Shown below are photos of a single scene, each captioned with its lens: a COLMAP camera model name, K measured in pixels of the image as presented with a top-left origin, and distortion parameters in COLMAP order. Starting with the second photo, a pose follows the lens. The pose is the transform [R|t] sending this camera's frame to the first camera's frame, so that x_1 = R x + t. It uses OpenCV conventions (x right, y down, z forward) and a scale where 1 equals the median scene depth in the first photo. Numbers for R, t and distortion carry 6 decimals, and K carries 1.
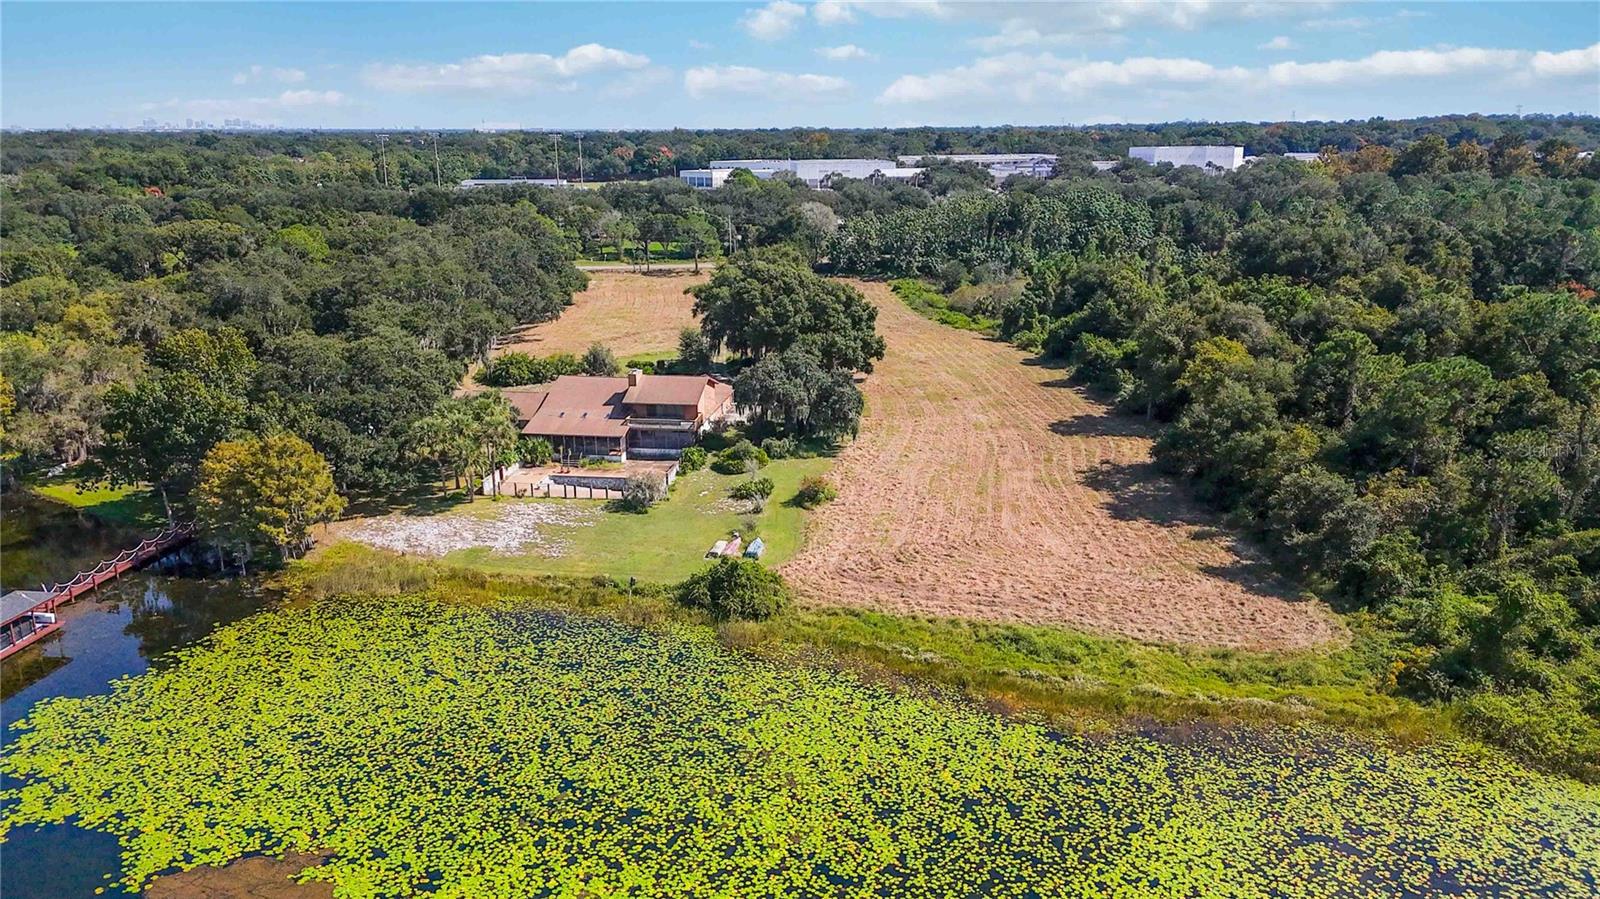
lens RADIAL K [[1173.5, 0, 790.3], [0, 1173.5, 451.3], [0, 0, 1]] dist [0.074241, -0.075407]
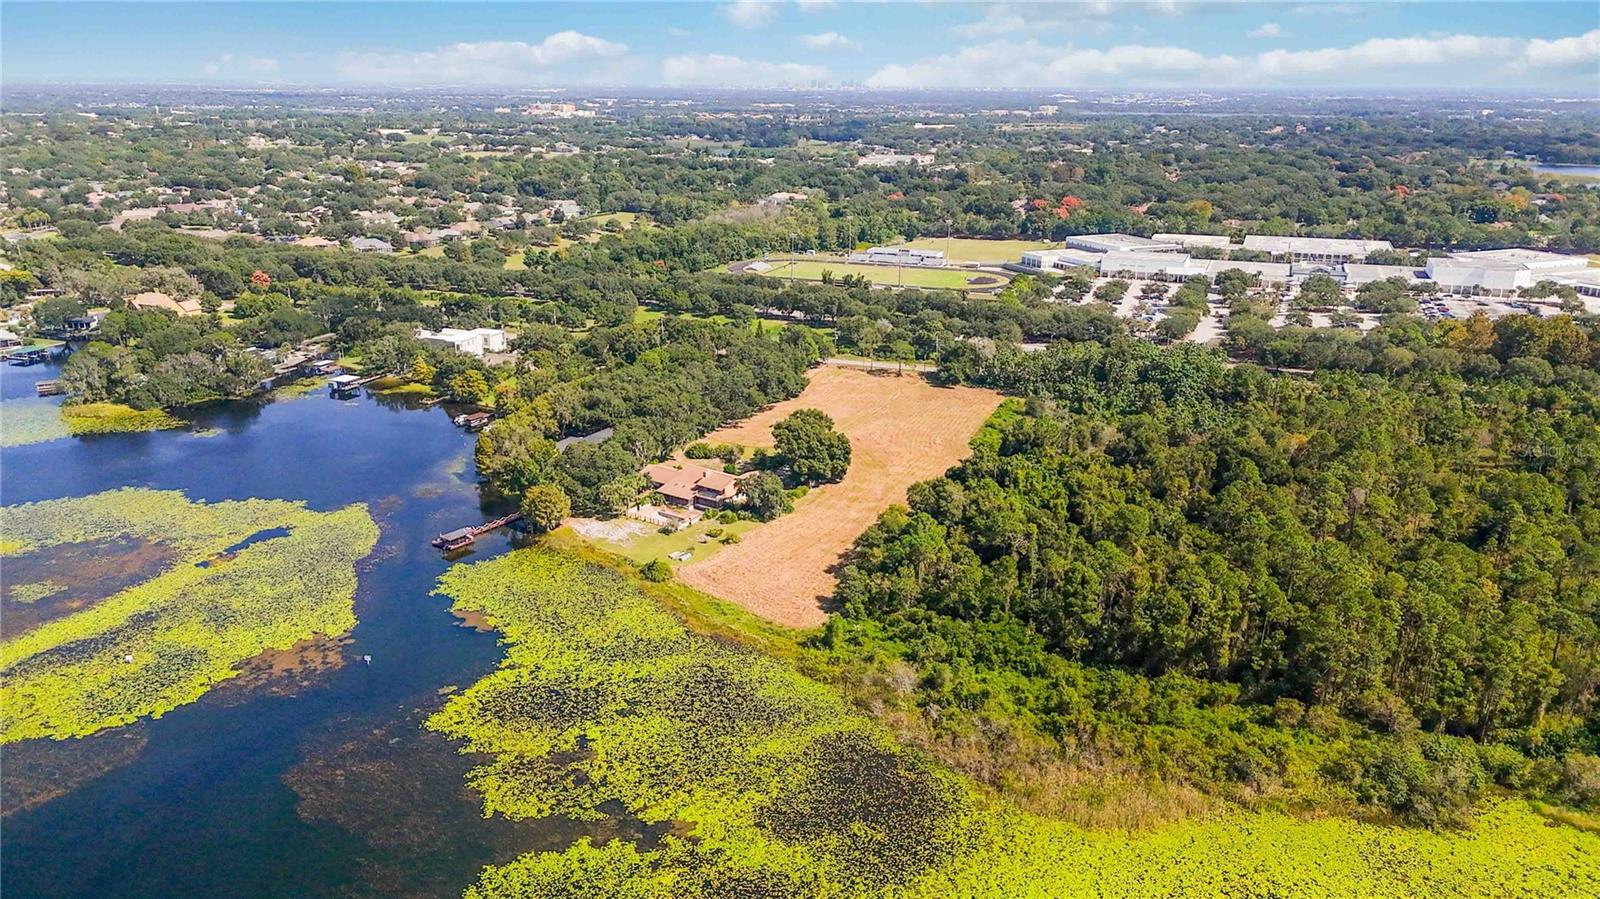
lens RADIAL K [[1173.5, 0, 790.3], [0, 1173.5, 451.3], [0, 0, 1]] dist [0.074241, -0.075407]
pose [[0.885467, 0.145778, -0.441246, 1.197734], [-0.128384, 0.989307, 0.069211, -0.335035], [0.446616, -0.004635, 0.894713, -1.156994]]
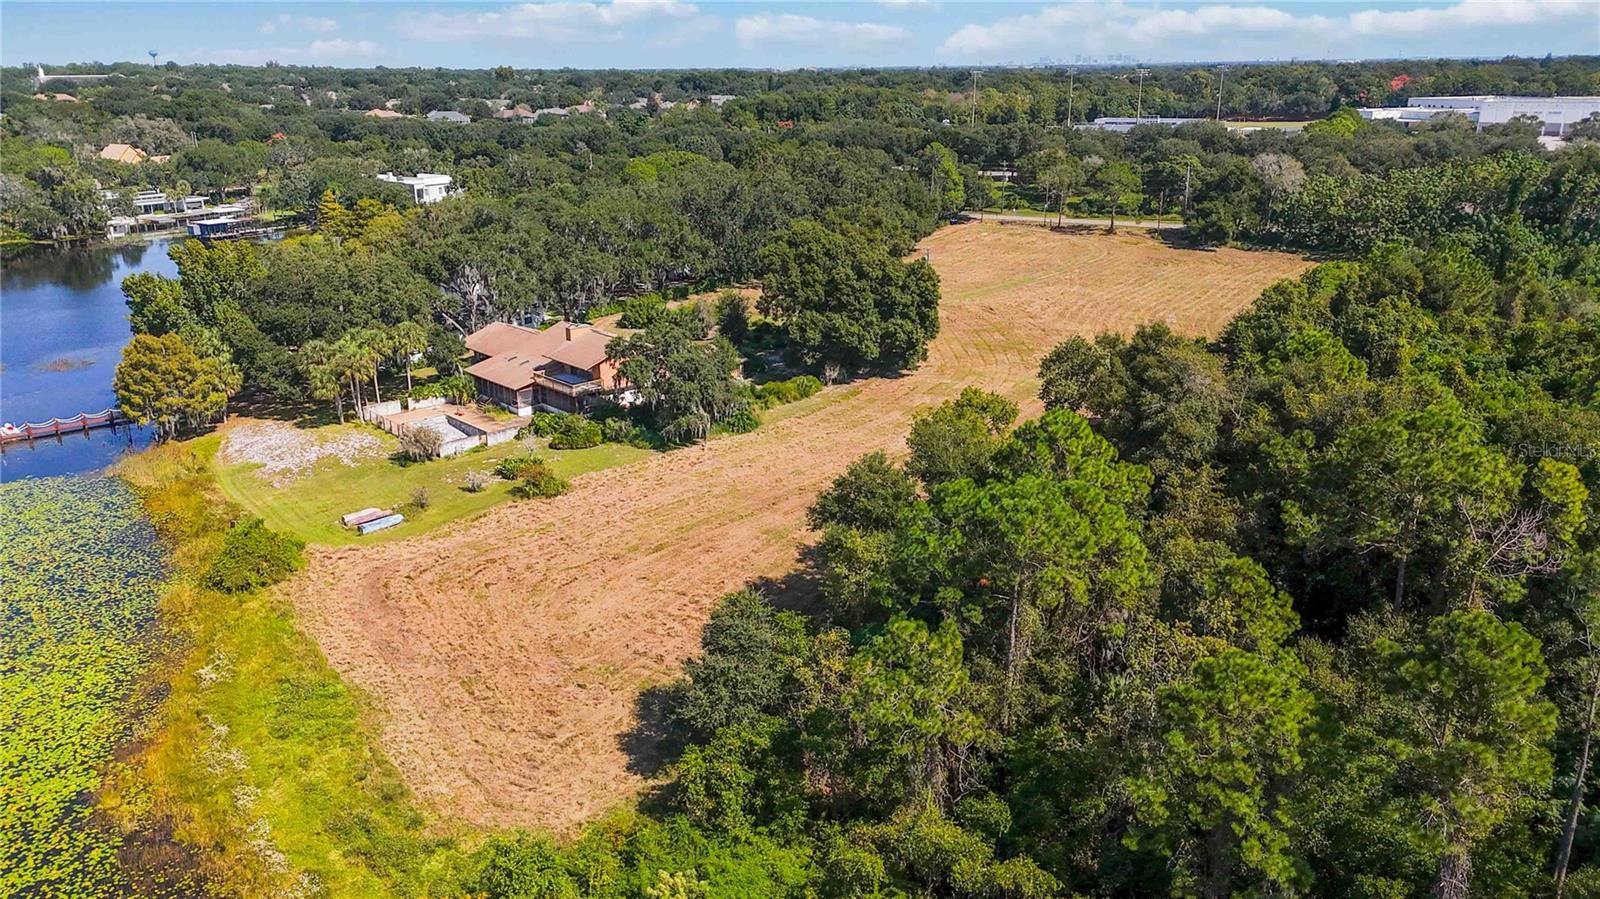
lens RADIAL K [[1173.5, 0, 790.3], [0, 1173.5, 451.3], [0, 0, 1]] dist [0.074241, -0.075407]
pose [[0.769099, 0.195505, -0.608494, 0.709343], [-0.163650, 0.980566, 0.108206, -0.117491], [0.617823, 0.016359, 0.786147, 0.414489]]
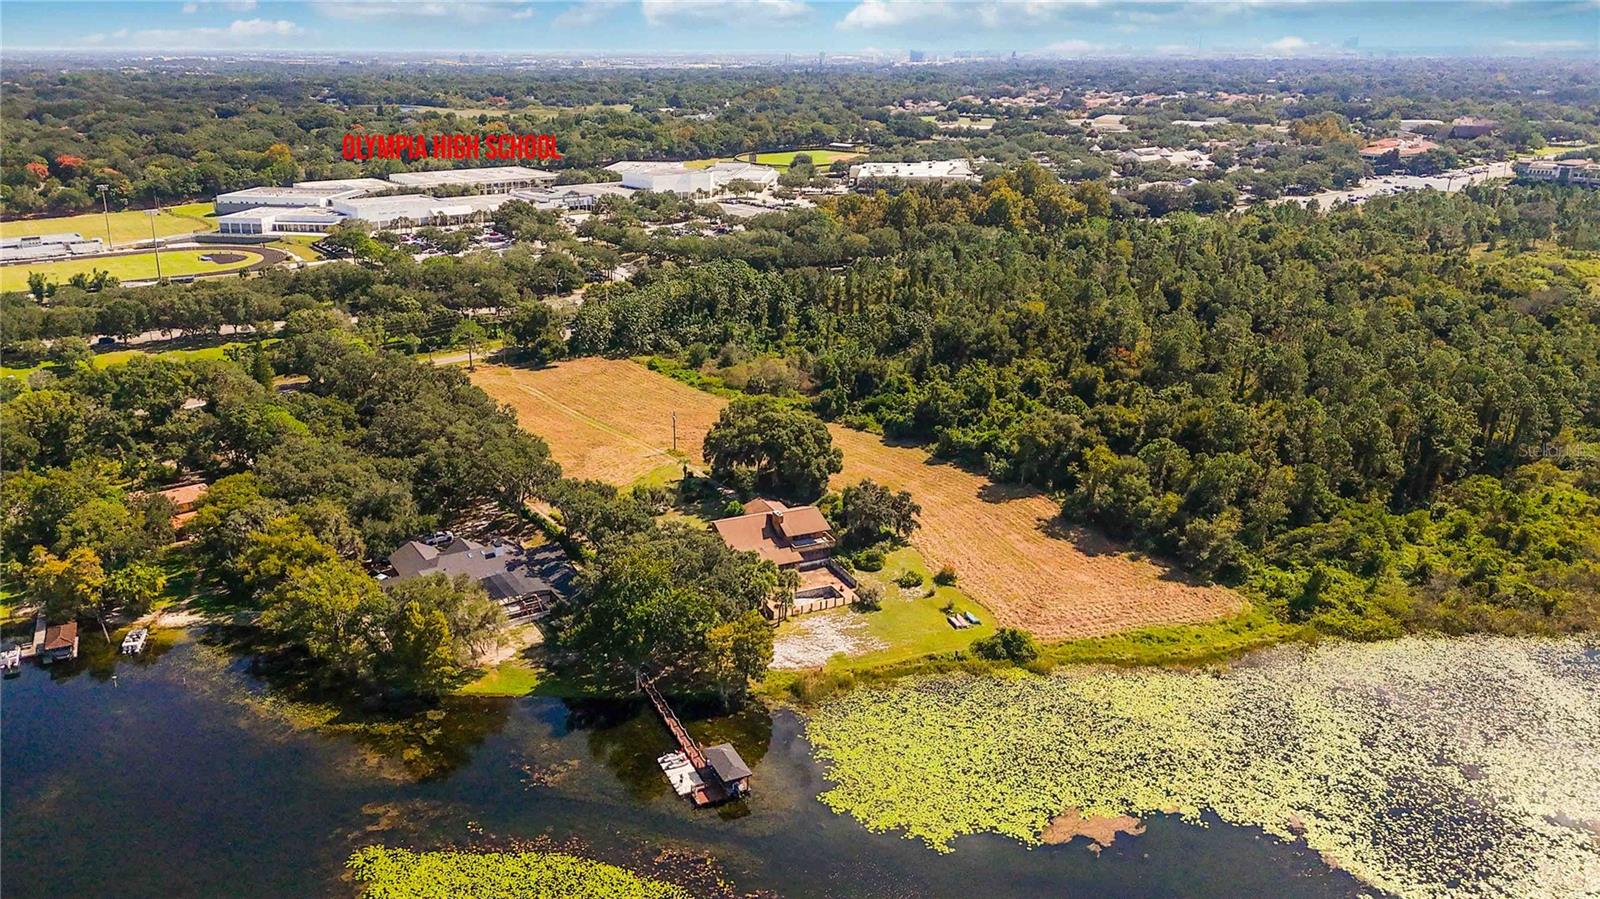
lens RADIAL K [[1112.6, 0, 798.5], [0, 1112.6, 464.0], [0, 0, 1]] dist [0.074278, -0.046859]
pose [[0.860061, -0.173185, 0.479899, -0.984851], [0.140862, 0.984668, 0.102896, -0.345552], [-0.490361, -0.020897, 0.871269, -0.354126]]
